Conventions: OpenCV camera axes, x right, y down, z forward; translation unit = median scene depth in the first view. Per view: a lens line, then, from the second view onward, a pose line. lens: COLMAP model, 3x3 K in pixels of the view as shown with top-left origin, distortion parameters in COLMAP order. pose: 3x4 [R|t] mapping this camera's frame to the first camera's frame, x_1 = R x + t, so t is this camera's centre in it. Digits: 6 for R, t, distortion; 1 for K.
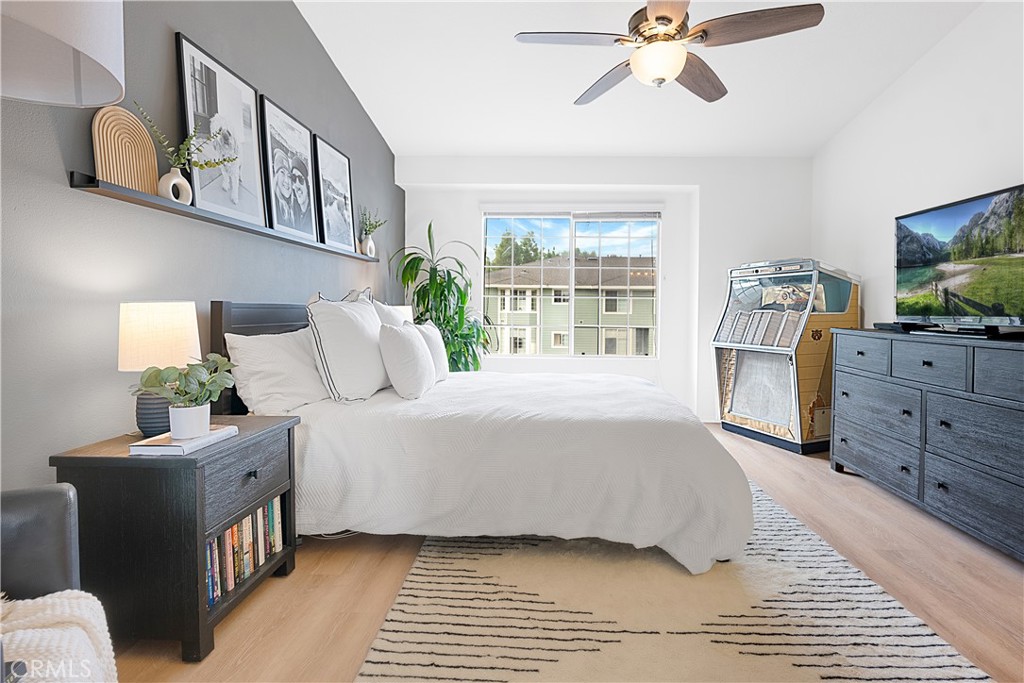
lens RADIAL K [[476.2, 0, 513.1], [0, 476.2, 323.1], [0, 0, 1]] dist [-0.008670, 0.001032]
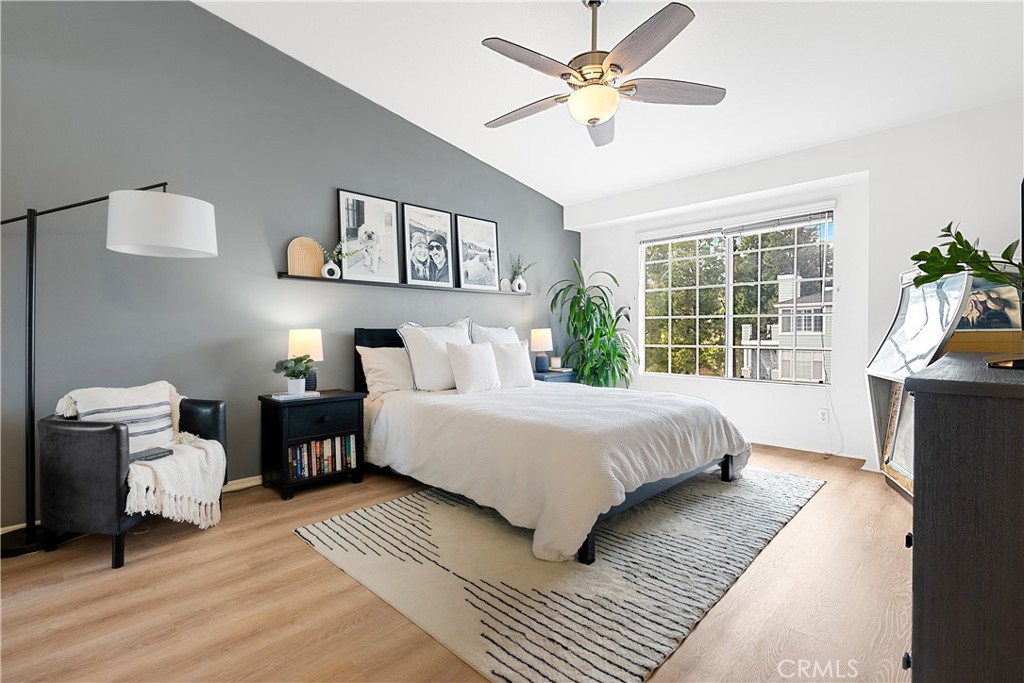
lens RADIAL K [[445.5, 0, 514.8], [0, 445.5, 336.9], [0, 0, 1]] dist [-0.007277, 0.000086]
pose [[0.746916, -0.001078, -0.664917, 0.923001], [-0.009236, 0.999885, -0.011996, 0.002398], [0.664854, 0.015101, 0.746821, 0.124034]]
